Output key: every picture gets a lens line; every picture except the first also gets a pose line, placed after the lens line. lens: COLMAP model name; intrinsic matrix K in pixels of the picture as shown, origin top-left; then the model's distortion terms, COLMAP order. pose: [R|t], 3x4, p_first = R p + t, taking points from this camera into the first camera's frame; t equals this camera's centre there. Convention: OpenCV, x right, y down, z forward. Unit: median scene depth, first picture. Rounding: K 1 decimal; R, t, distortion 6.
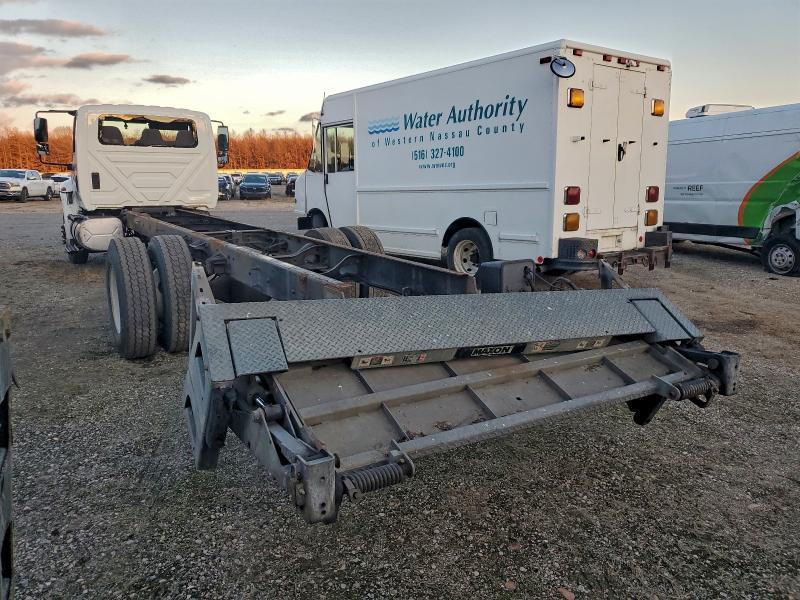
lens RADIAL K [[616.1, 0, 400.0], [0, 616.1, 300.0], [0, 0, 1]] dist [0.015041, -0.000061]
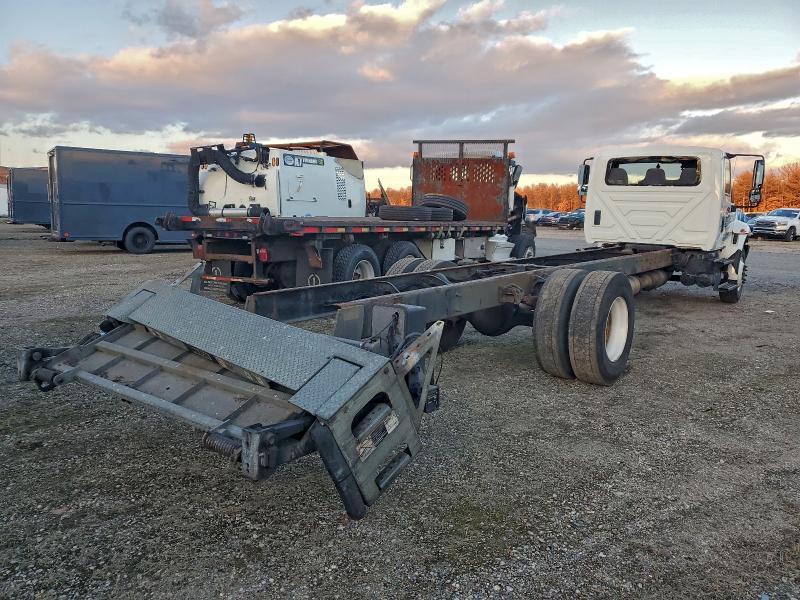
lens RADIAL K [[616.1, 0, 400.0], [0, 616.1, 300.0], [0, 0, 1]] dist [0.015041, -0.000061]
pose [[0.373498, 0.146141, -0.916047, 0.417546], [-0.202187, 0.976595, 0.073363, -0.056349], [0.905328, 0.157812, 0.394304, 0.256222]]
